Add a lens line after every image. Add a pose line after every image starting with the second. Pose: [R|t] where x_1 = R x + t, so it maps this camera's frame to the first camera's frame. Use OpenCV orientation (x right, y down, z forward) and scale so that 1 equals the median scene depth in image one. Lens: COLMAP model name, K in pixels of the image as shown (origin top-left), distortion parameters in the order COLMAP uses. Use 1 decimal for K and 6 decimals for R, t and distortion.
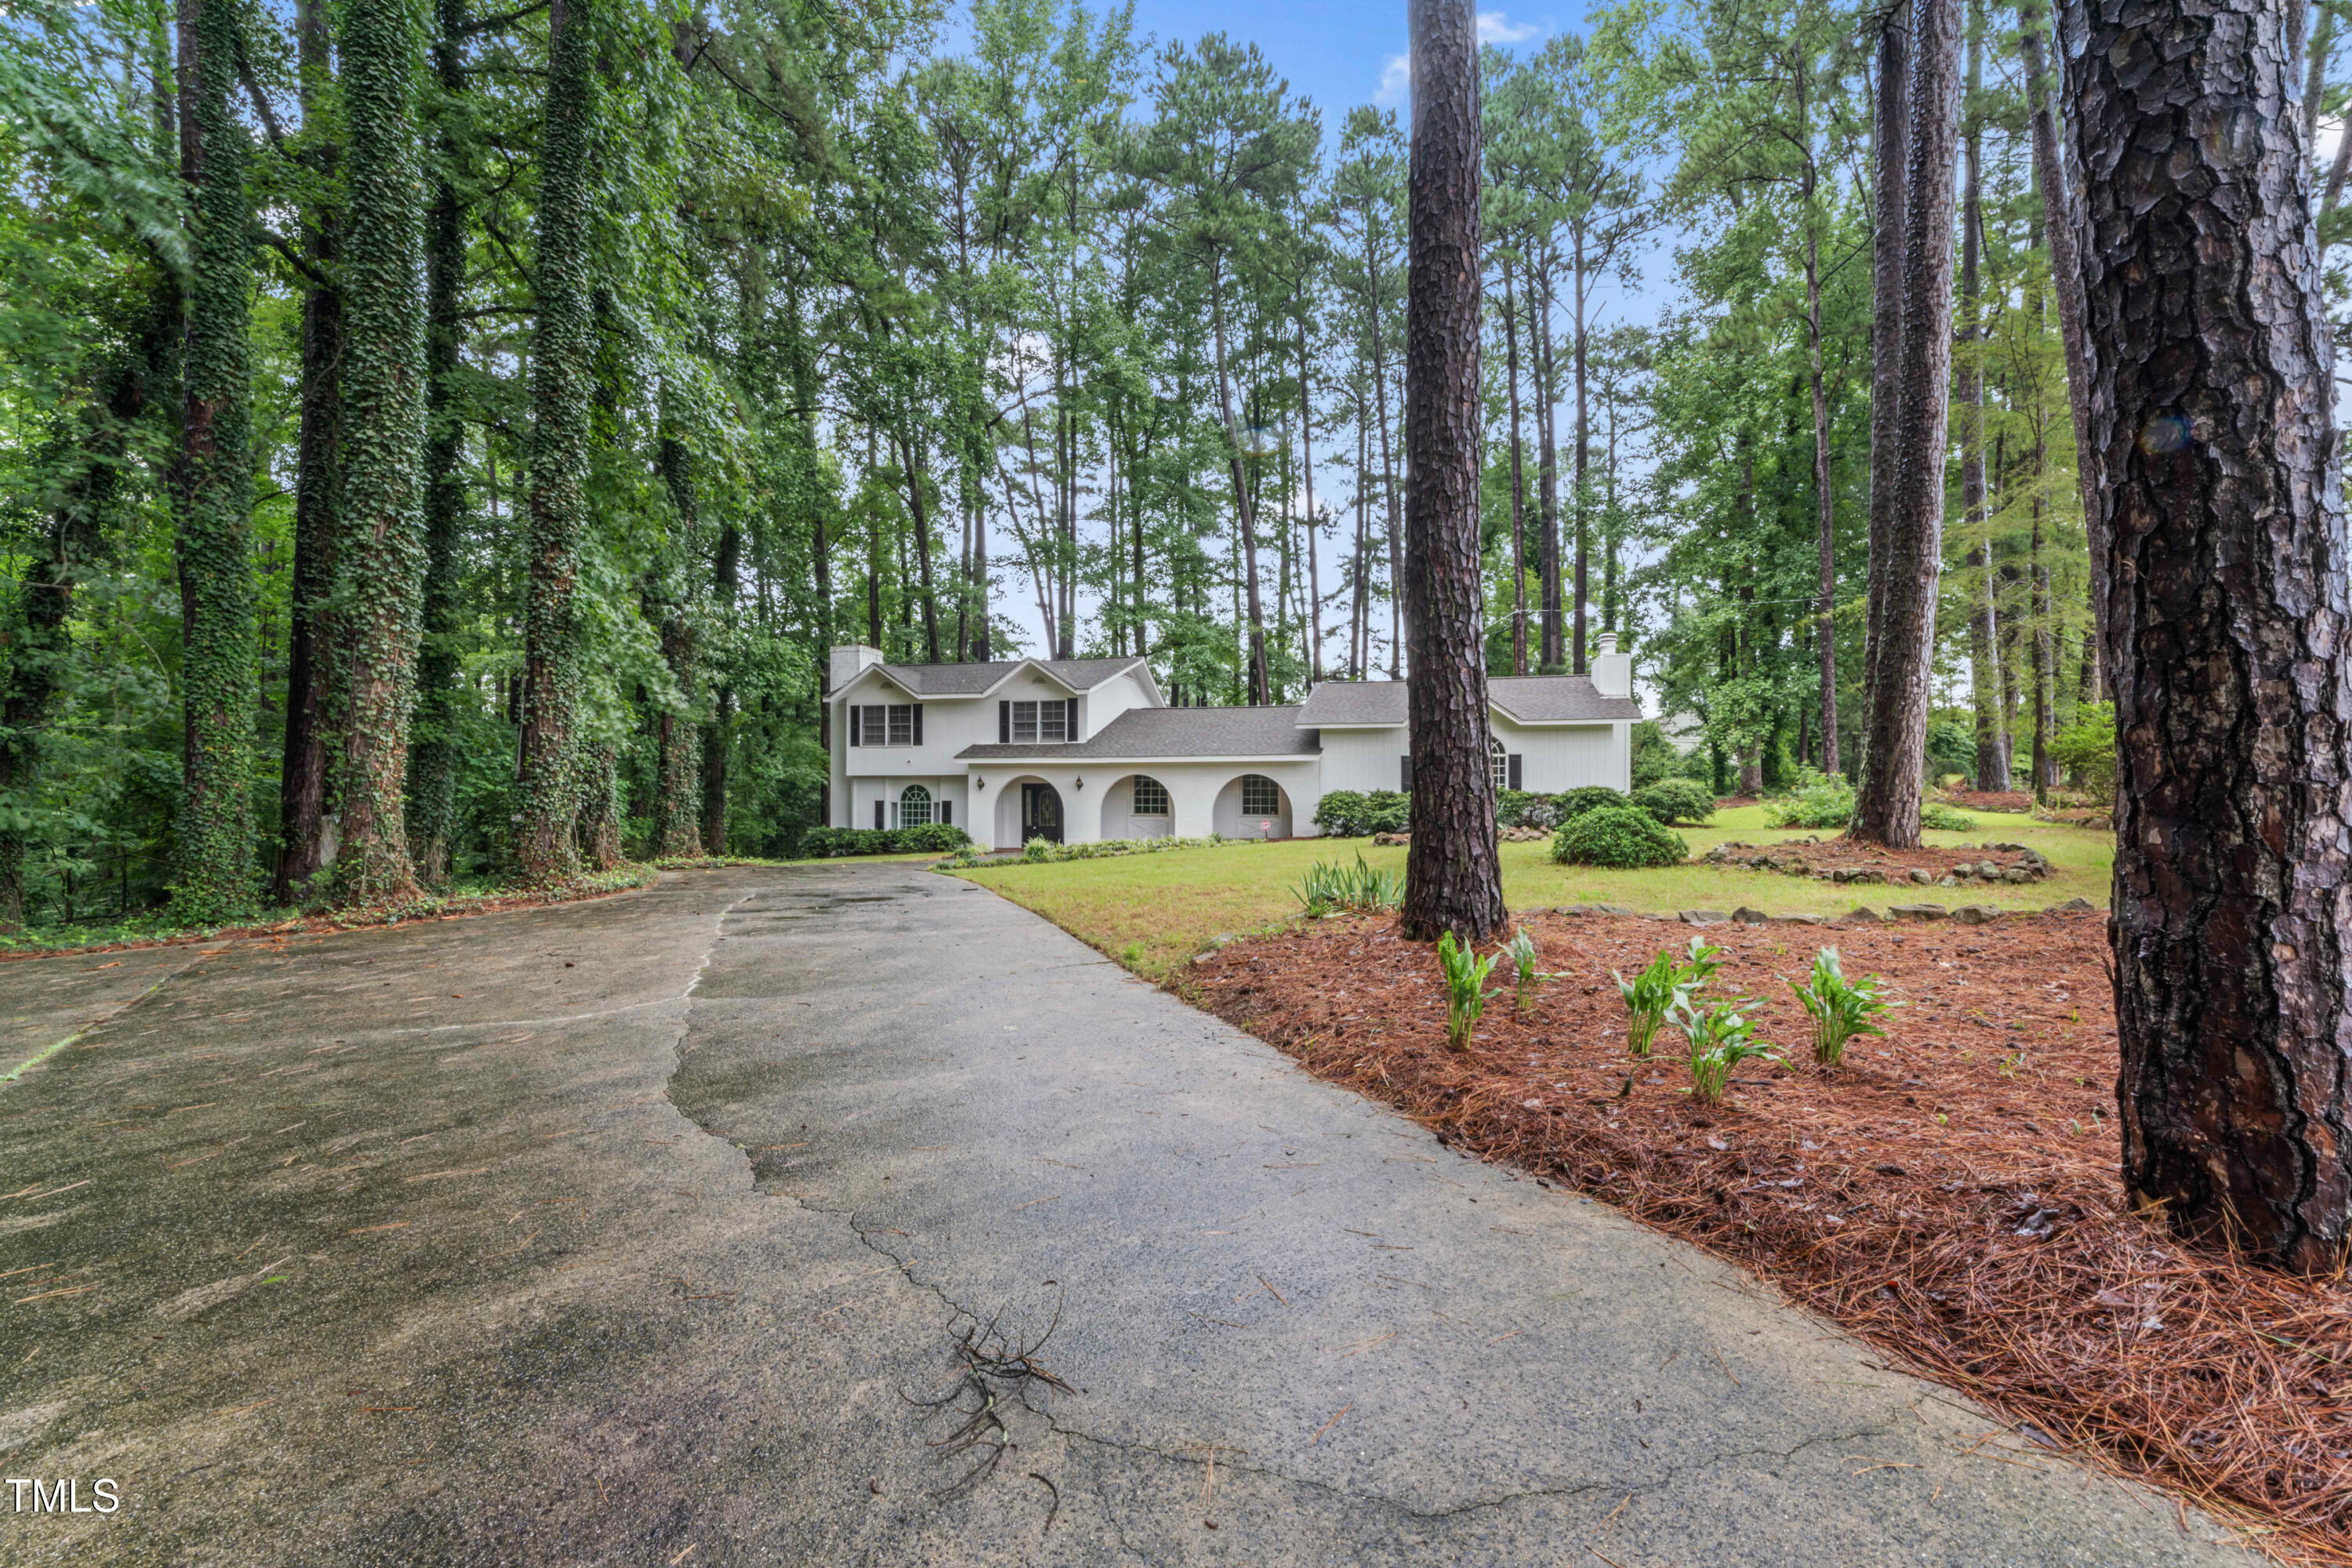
lens RADIAL K [[1013.1, 0, 1173.0], [0, 1013.1, 796.5], [0, 0, 1]] dist [-0.003159, 0.002313]
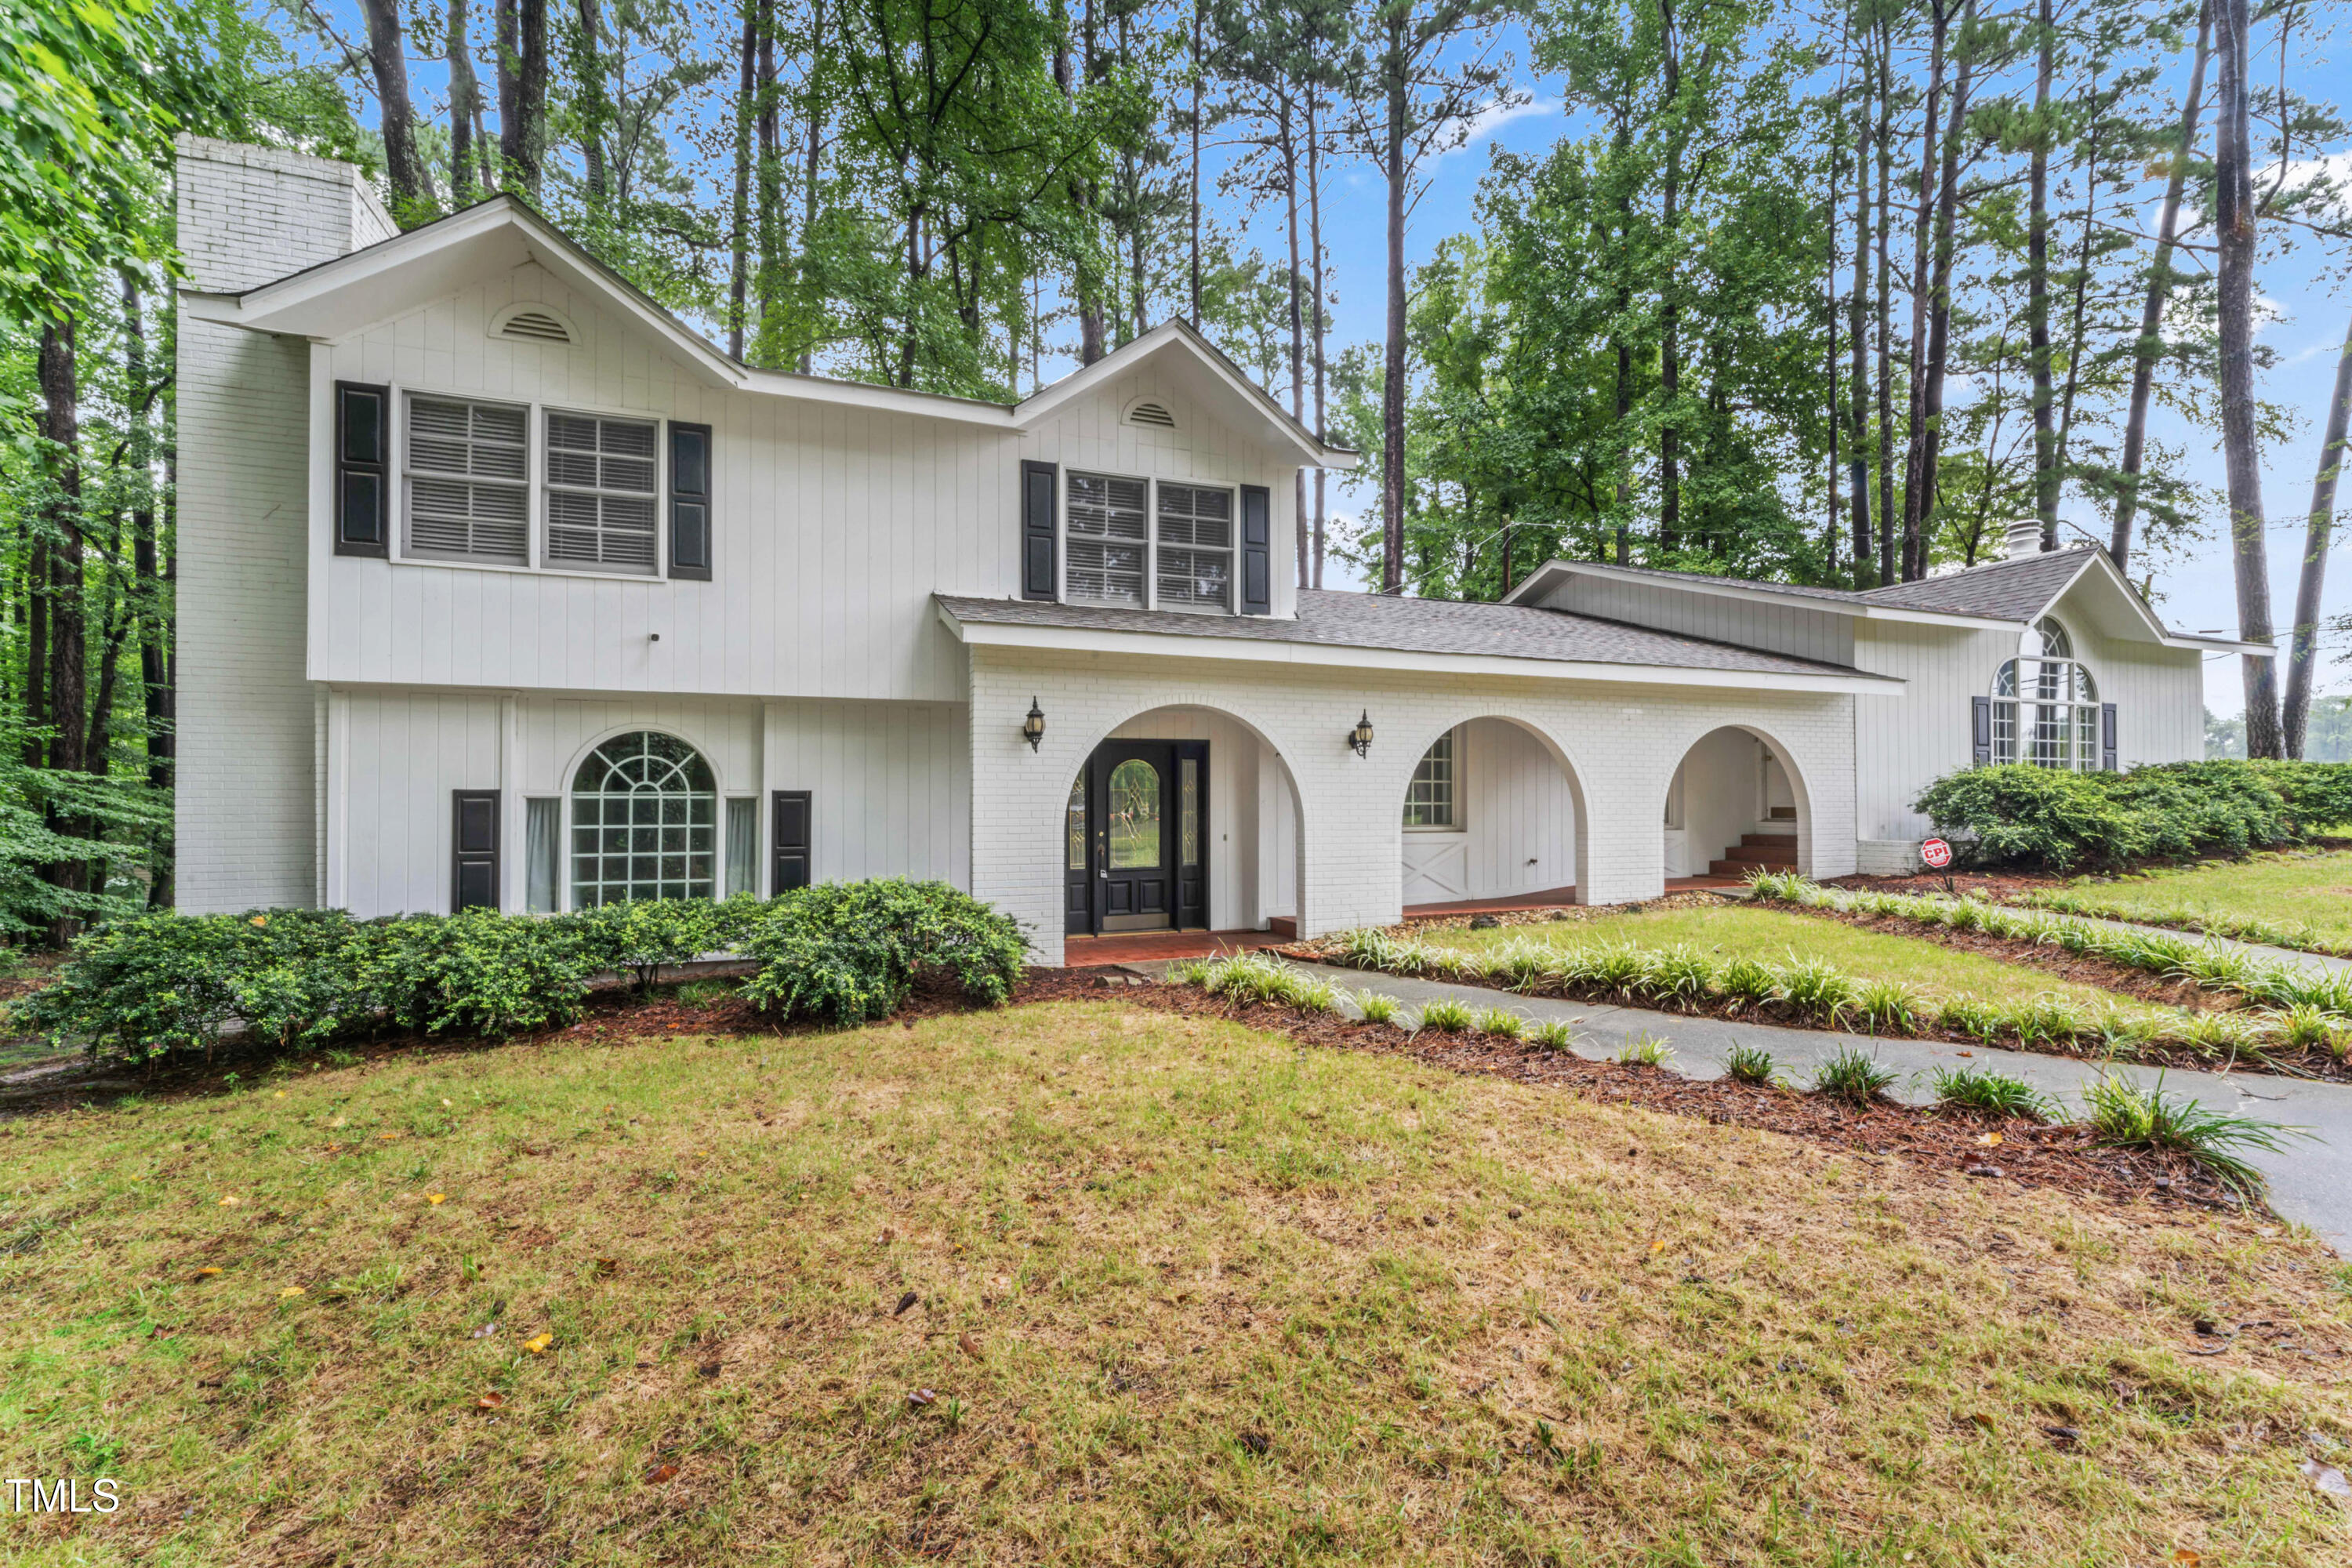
lens RADIAL K [[1013.1, 0, 1180.9], [0, 1013.1, 769.8], [0, 0, 1]] dist [-0.003159, 0.002313]
pose [[0.813999, 0.011691, 0.580748, -0.307355], [-0.003484, 0.999878, -0.015246, 0.002418], [-0.580855, 0.010387, 0.813940, 0.729293]]
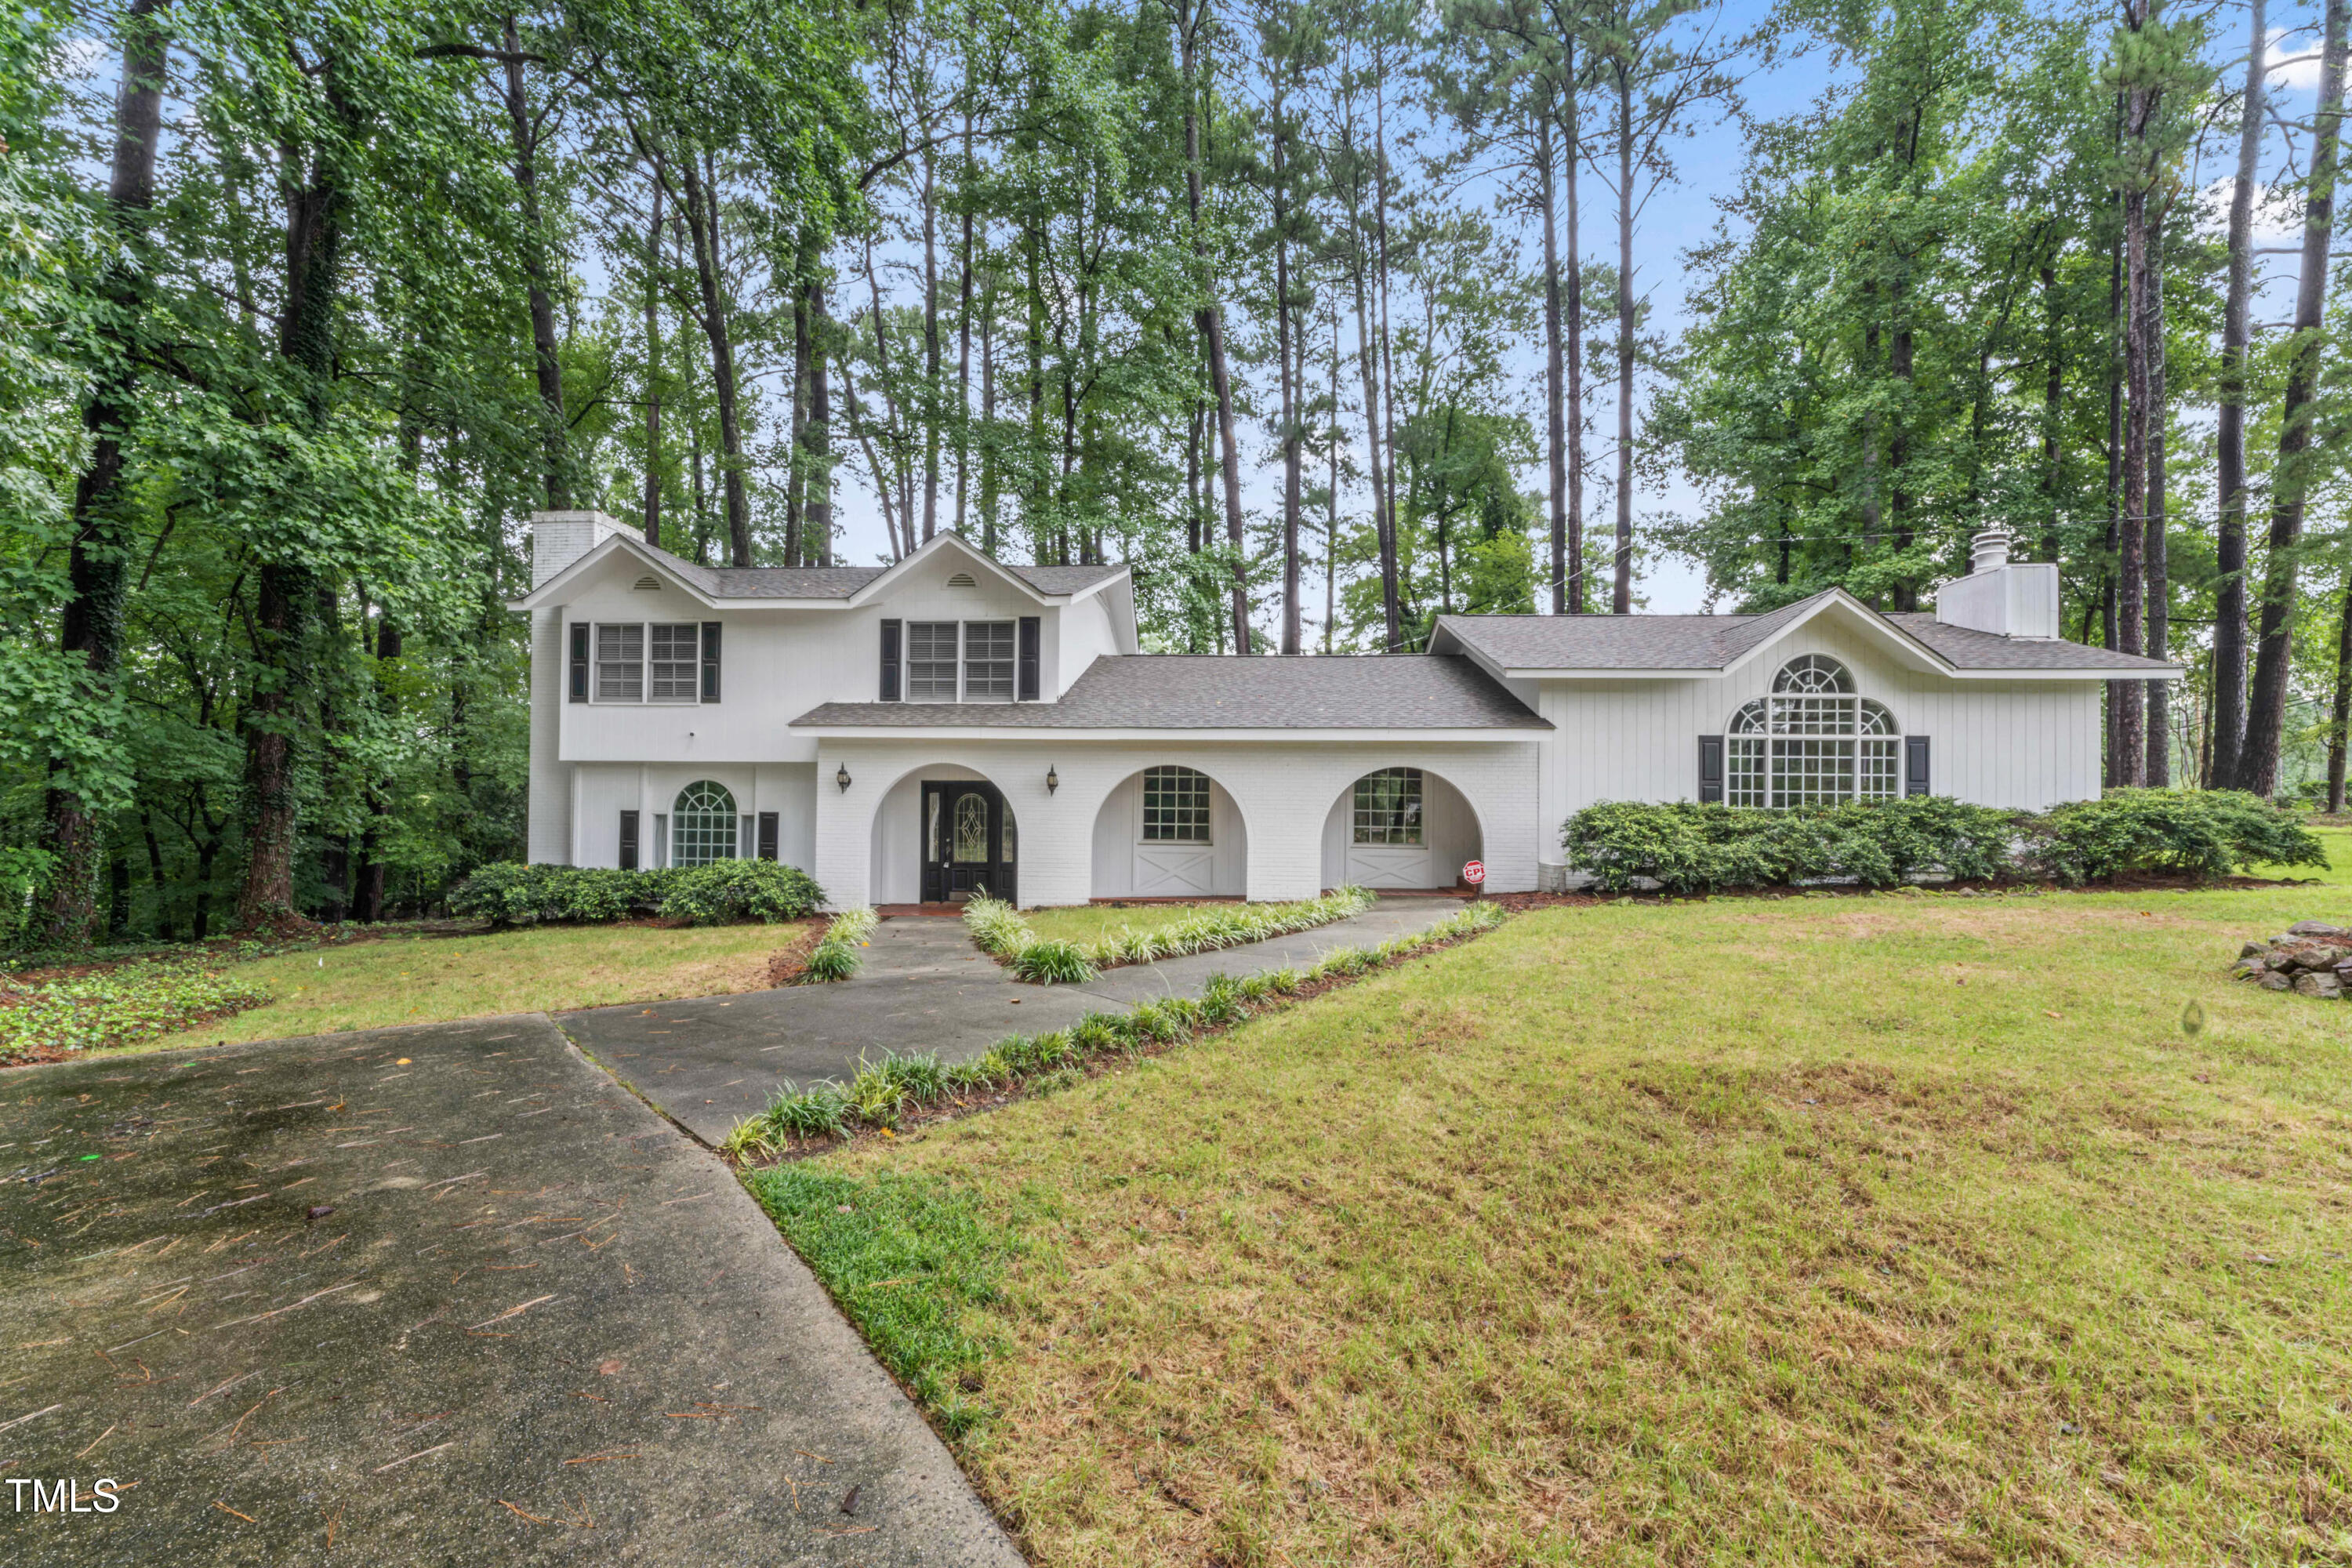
lens RADIAL K [[1013.1, 0, 1169.9], [0, 1013.1, 772.7], [0, 0, 1]] dist [-0.003159, 0.002313]
pose [[0.984751, 0.009643, 0.173702, -0.115621], [-0.007463, 0.999885, -0.013199, -0.010753], [-0.173809, 0.011701, 0.984710, 0.470911]]
